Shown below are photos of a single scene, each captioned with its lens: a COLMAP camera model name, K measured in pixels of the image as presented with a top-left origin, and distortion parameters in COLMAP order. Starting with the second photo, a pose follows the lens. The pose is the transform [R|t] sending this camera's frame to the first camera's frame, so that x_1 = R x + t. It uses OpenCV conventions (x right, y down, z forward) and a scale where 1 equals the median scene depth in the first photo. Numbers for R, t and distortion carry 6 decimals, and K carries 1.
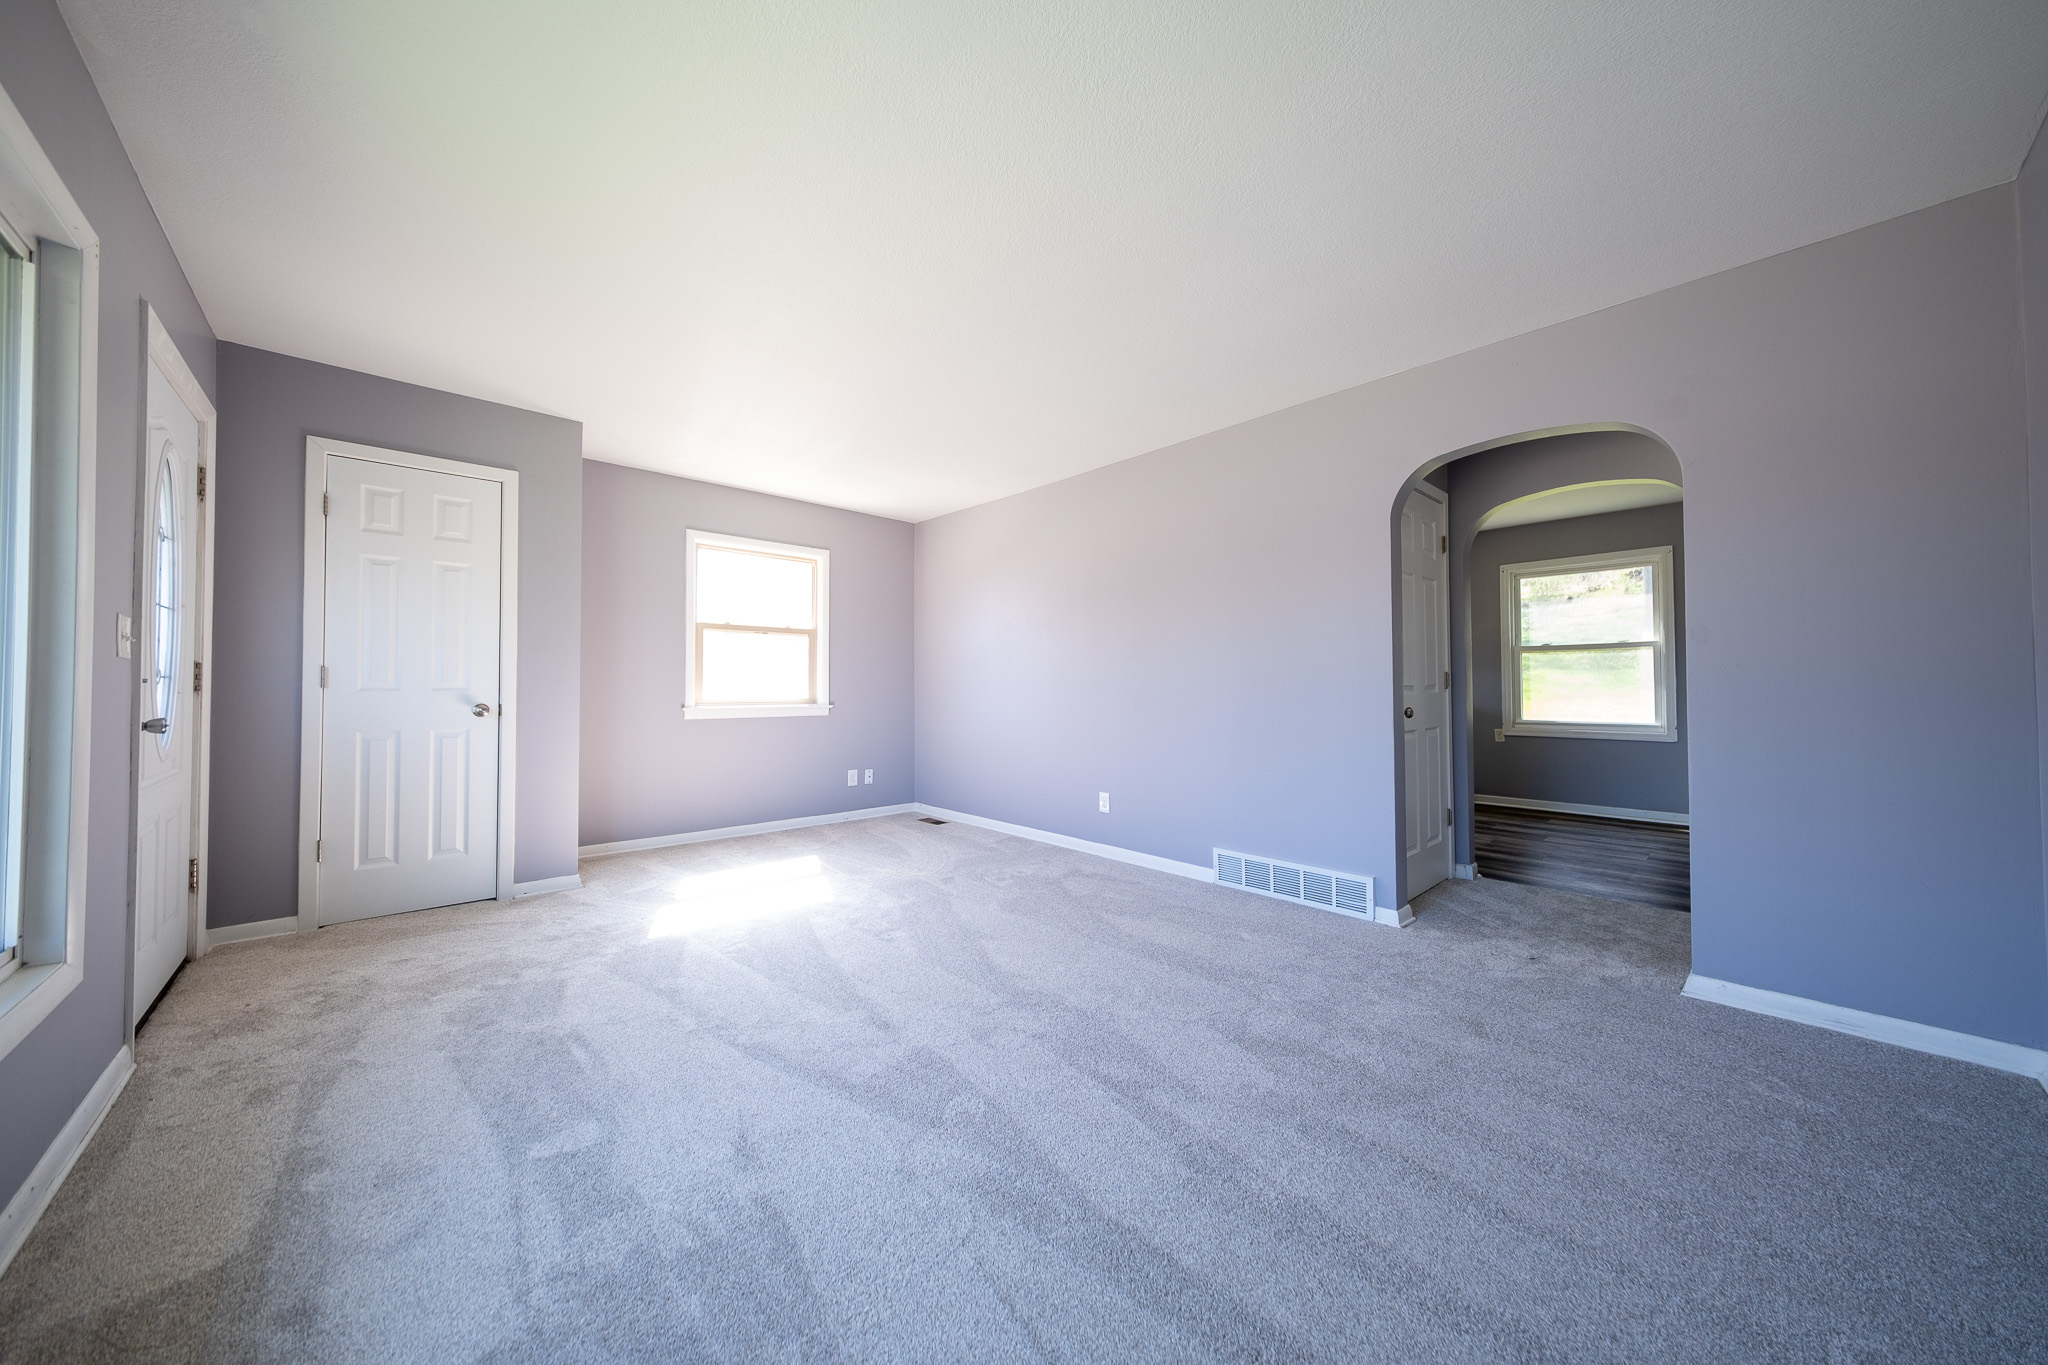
lens RADIAL K [[687.4, 0, 1016.3], [0, 687.4, 673.6], [0, 0, 1]] dist [0.015906, -0.007513]
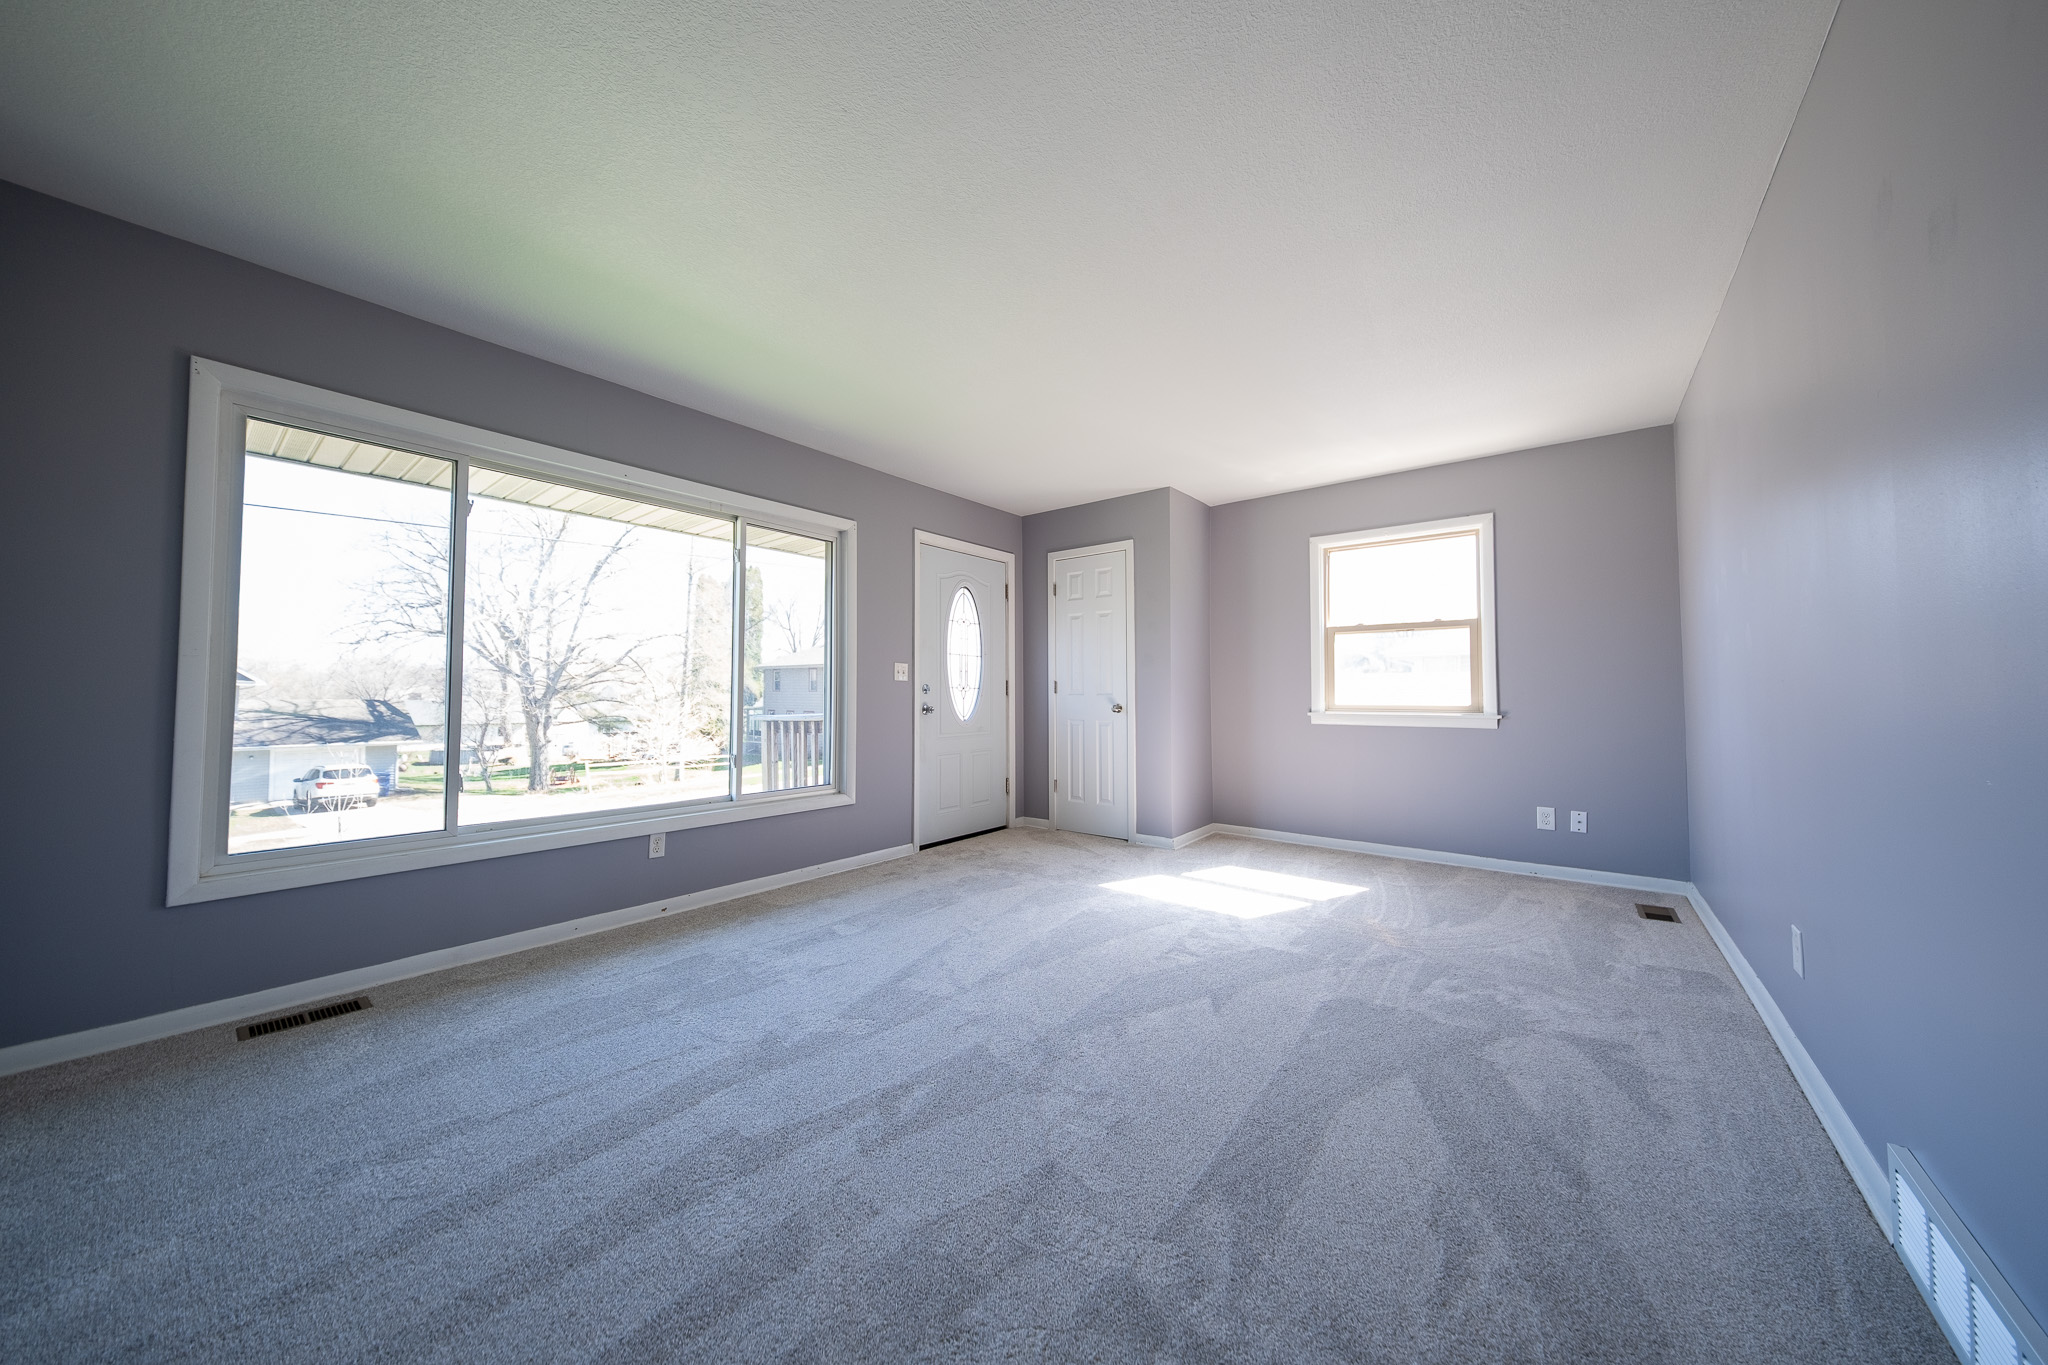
lens RADIAL K [[687.4, 0, 1016.3], [0, 687.4, 673.6], [0, 0, 1]] dist [0.015906, -0.007513]
pose [[0.158631, -0.029548, -0.986896, 0.678183], [0.022093, 0.999408, -0.026372, 0.013390], [0.987091, -0.017620, 0.159190, 0.596479]]
